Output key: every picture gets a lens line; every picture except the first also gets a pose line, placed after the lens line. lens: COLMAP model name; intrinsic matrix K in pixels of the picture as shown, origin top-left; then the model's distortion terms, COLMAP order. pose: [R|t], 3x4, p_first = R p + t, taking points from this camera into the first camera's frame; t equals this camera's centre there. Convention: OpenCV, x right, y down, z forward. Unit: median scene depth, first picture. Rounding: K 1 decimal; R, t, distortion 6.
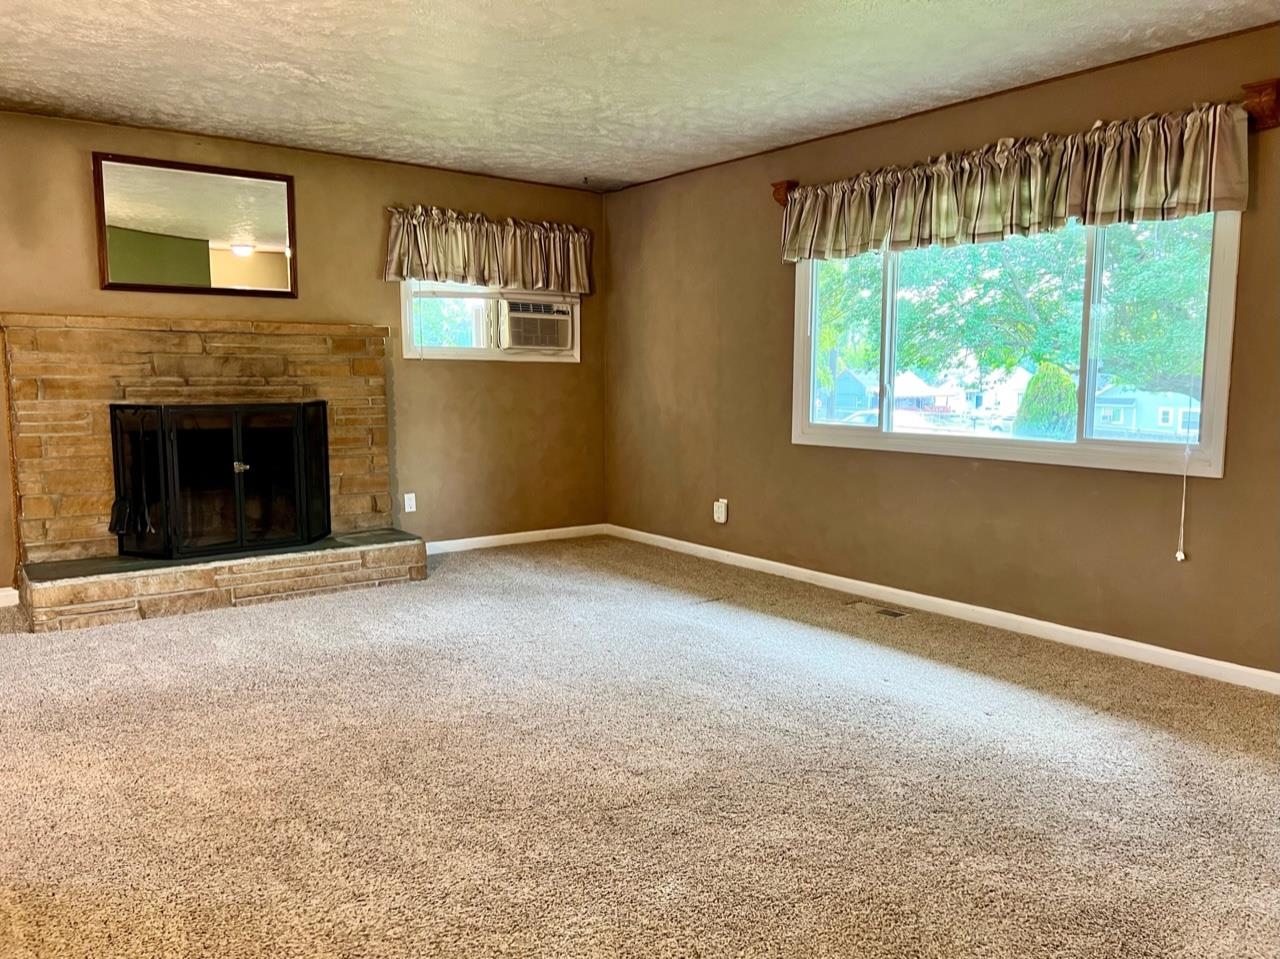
lens RADIAL K [[984.4, 0, 640.0], [0, 984.4, 479.5], [0, 0, 1]] dist [0.073737, -0.050938]
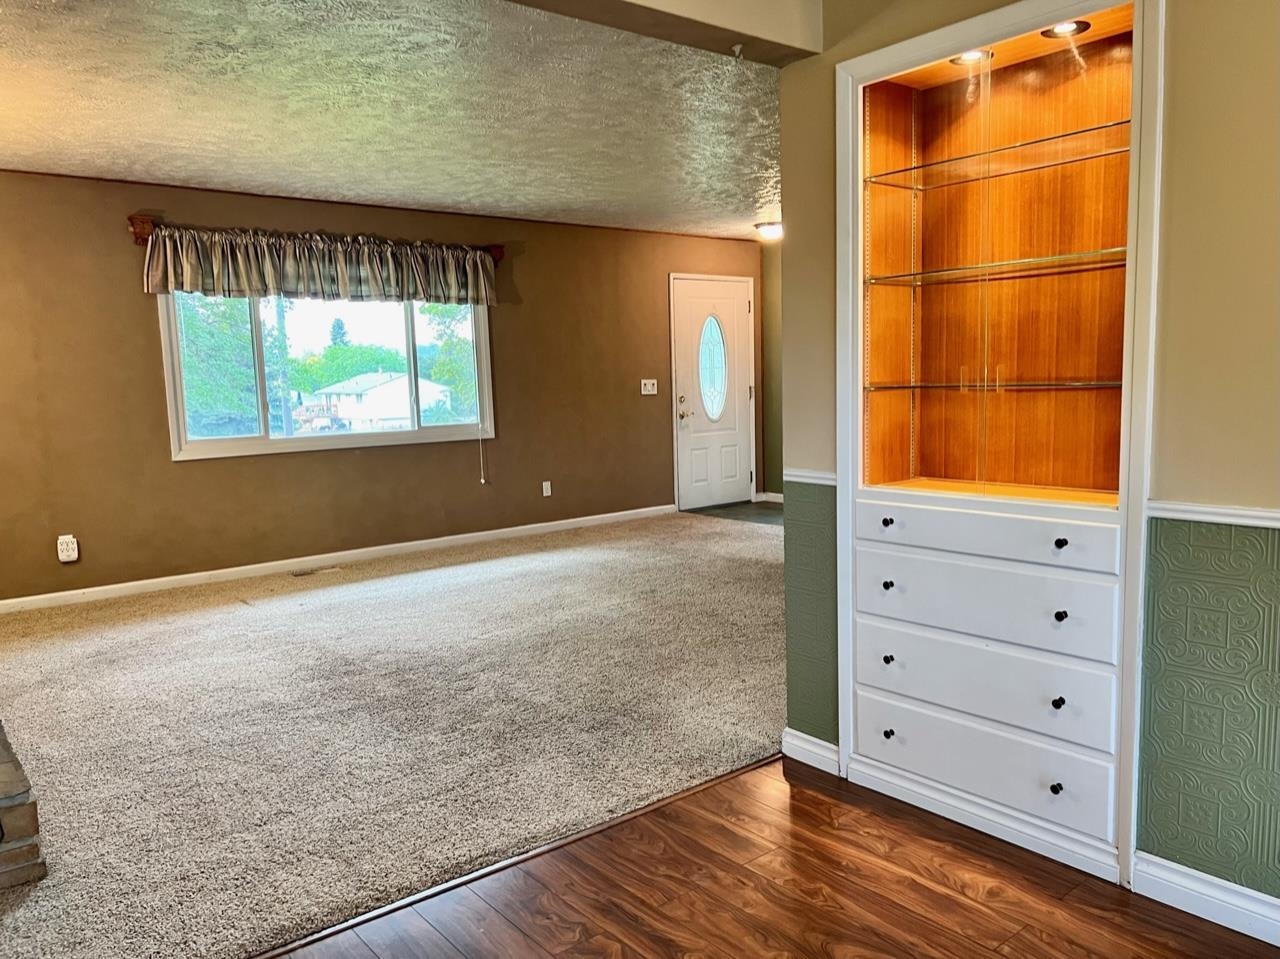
lens RADIAL K [[984.4, 0, 640.0], [0, 984.4, 479.5], [0, 0, 1]] dist [0.073737, -0.050938]
pose [[-0.043056, -0.105902, 0.993444, -1.262411], [0.140825, 0.983795, 0.110977, -0.087413], [-0.989098, 0.144680, -0.027444, 0.708049]]
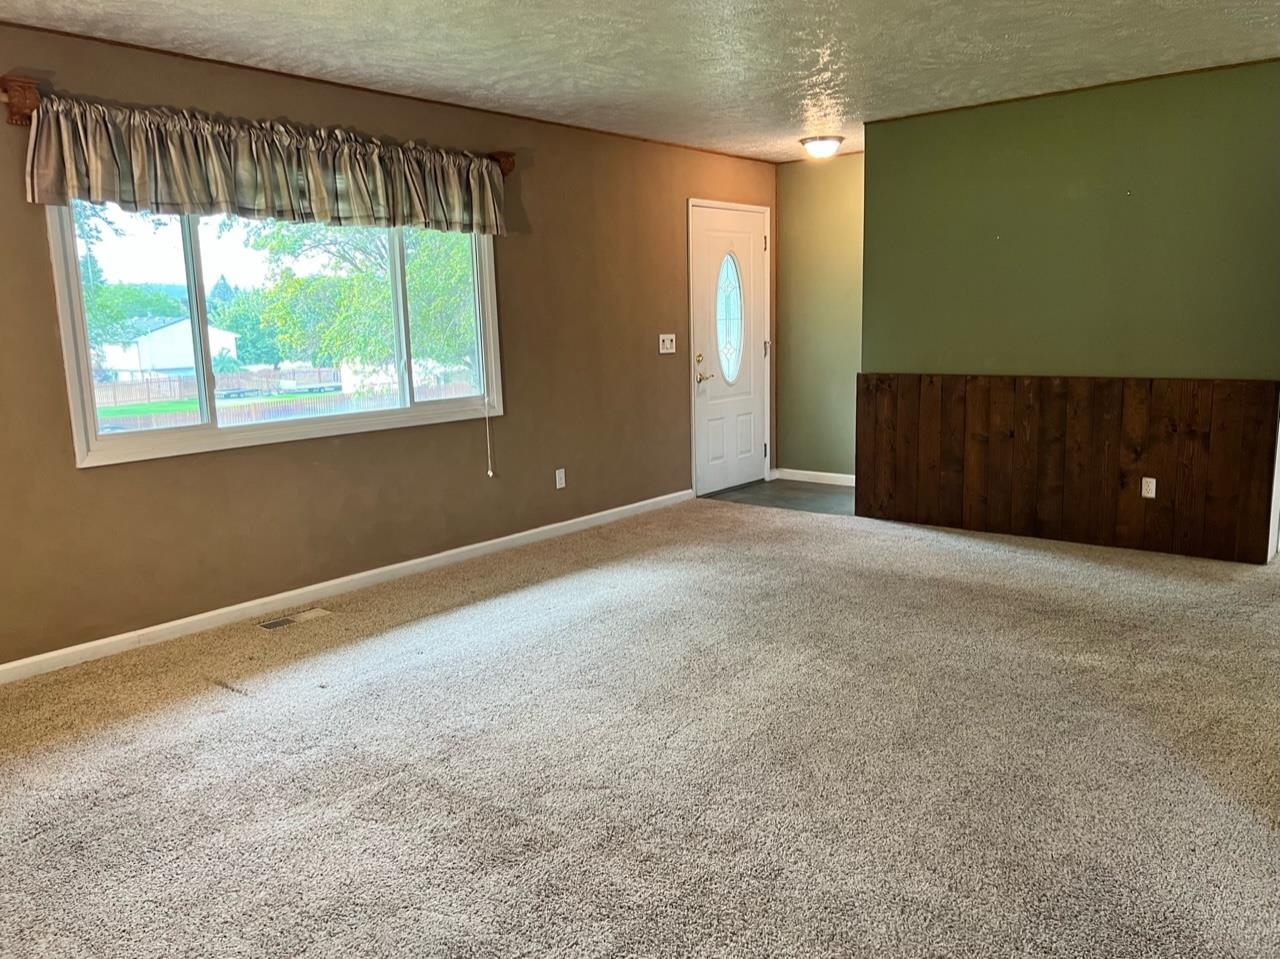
lens RADIAL K [[1018.5, 0, 635.4], [0, 1018.5, 465.2], [0, 0, 1]] dist [0.075478, -0.057219]
pose [[-0.234125, -0.137621, 0.962417, -0.844885], [0.136761, 0.975425, 0.172750, -0.147388], [-0.962539, 0.172066, -0.209550, 1.035805]]
